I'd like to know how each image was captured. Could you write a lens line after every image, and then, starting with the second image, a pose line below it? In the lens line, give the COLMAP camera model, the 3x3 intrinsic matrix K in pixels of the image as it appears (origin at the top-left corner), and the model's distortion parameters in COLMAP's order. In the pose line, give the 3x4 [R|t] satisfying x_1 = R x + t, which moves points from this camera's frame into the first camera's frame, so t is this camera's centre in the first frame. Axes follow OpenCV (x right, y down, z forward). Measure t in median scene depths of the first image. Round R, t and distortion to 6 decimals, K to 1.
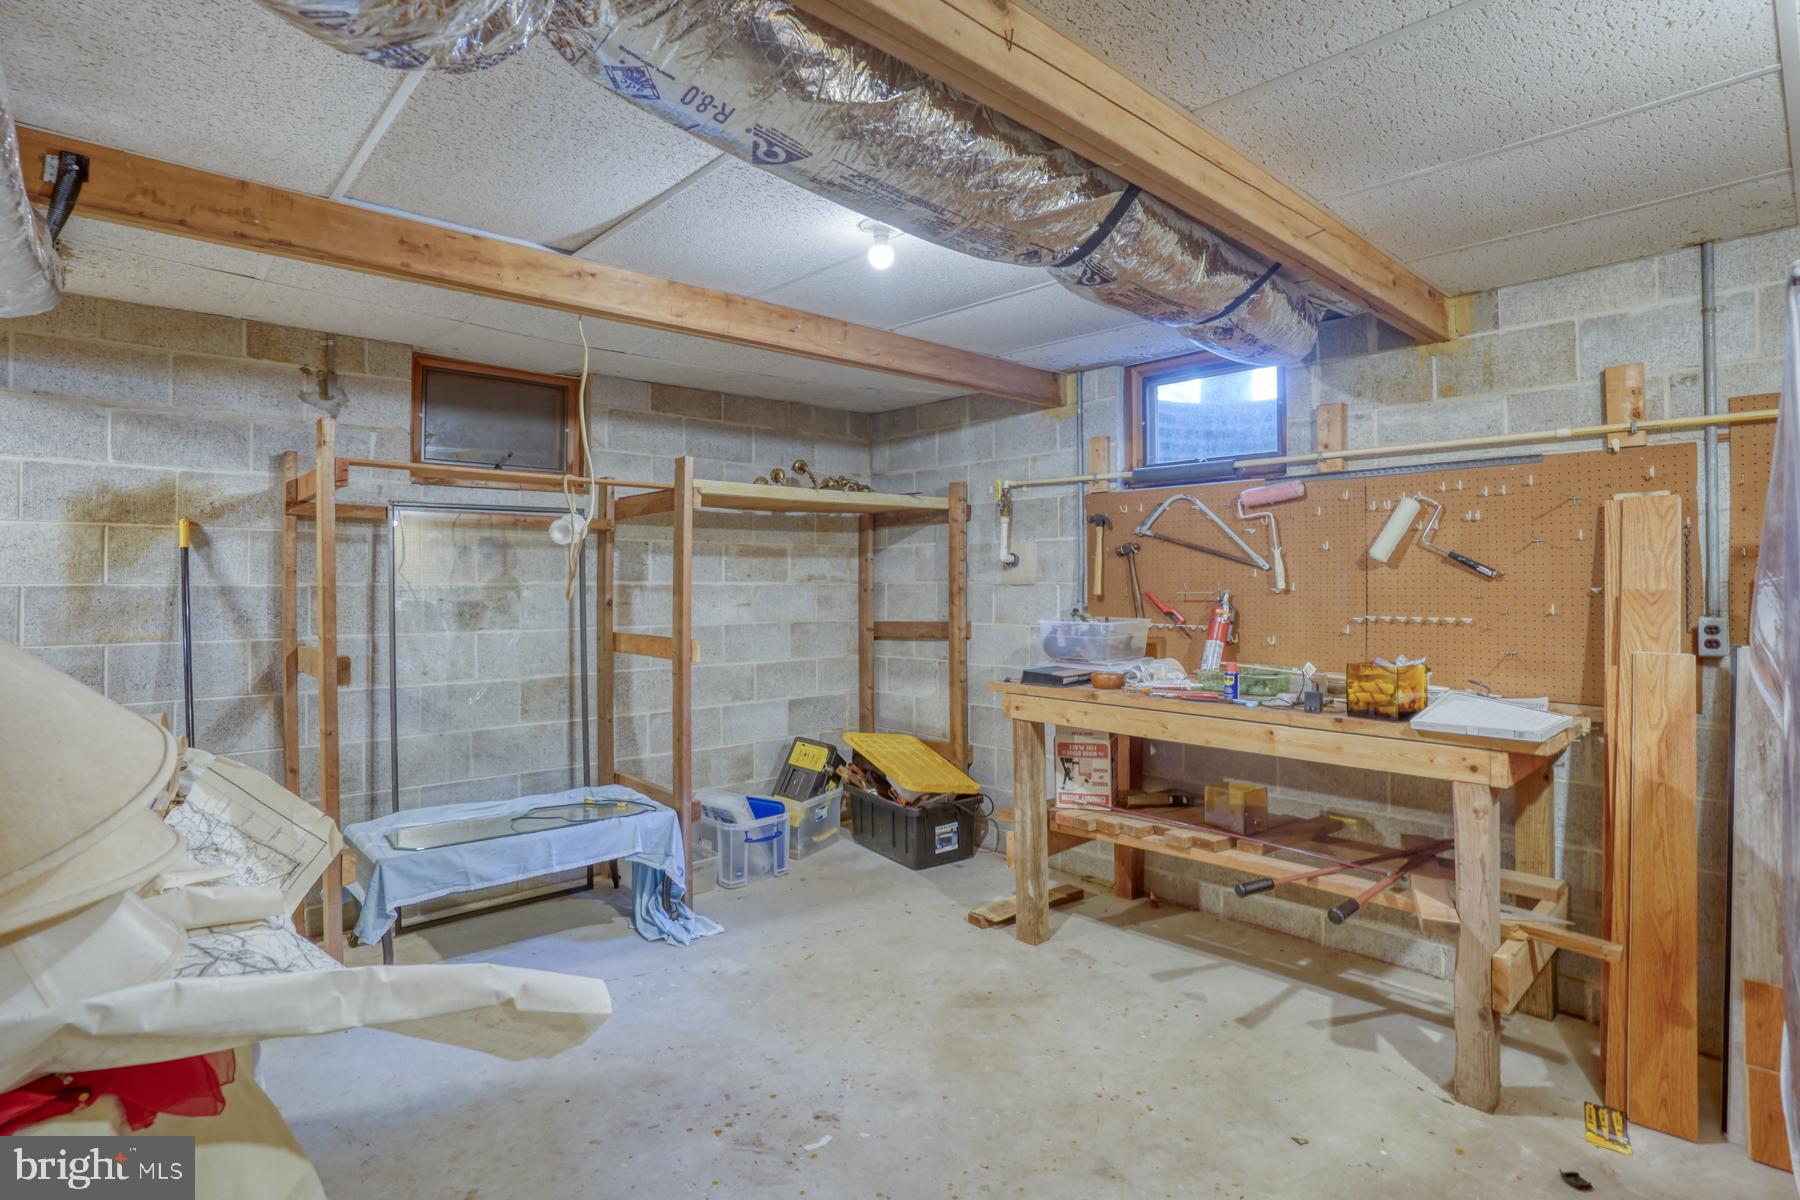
lens RADIAL K [[897.7, 0, 903.2], [0, 897.7, 583.3], [0, 0, 1]] dist [-0.078472, 0.035055]
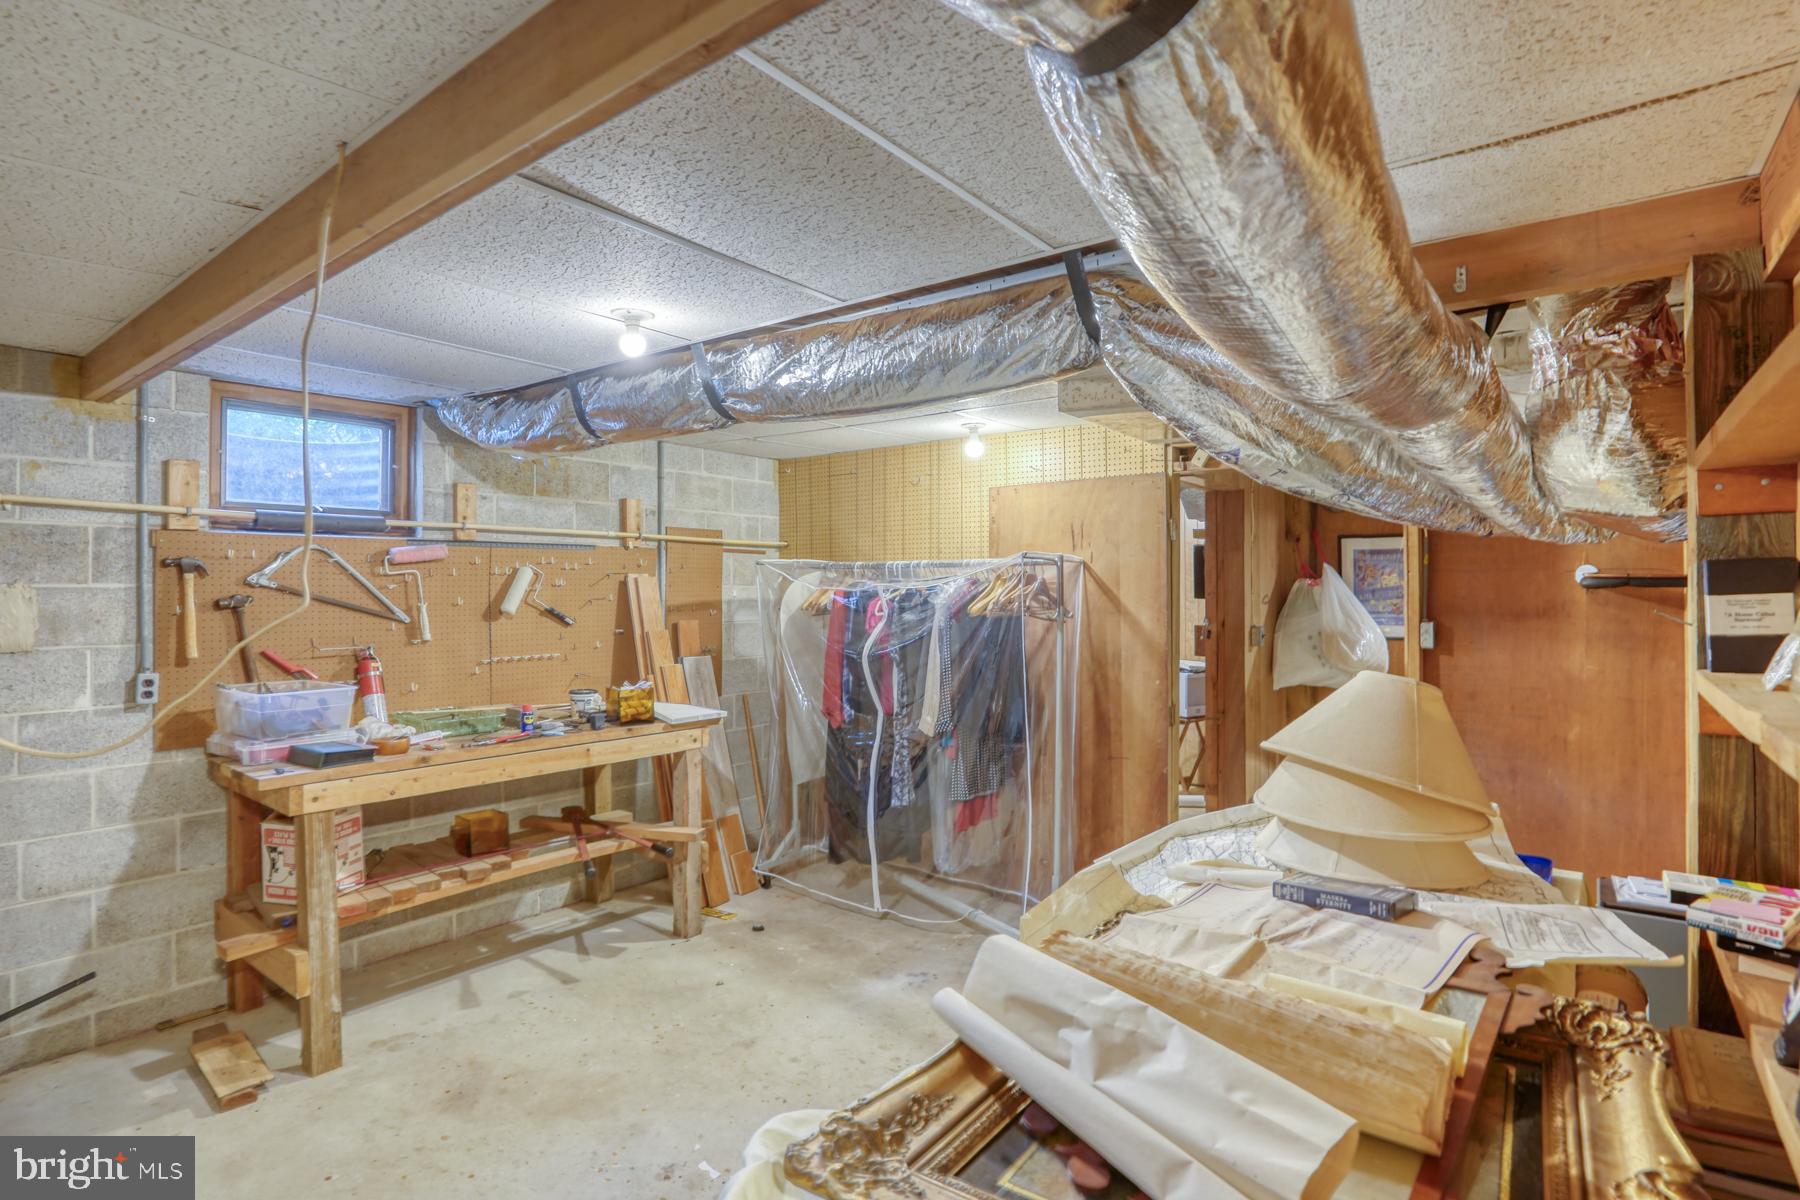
lens RADIAL K [[874.8, 0, 905.3], [0, 874.8, 597.4], [0, 0, 1]] dist [-0.080808, 0.036346]
pose [[-0.161136, -0.009608, 0.986885, -0.828676], [-0.000361, 0.999953, 0.009676, -0.064808], [-0.986932, 0.001202, -0.161132, 0.648158]]
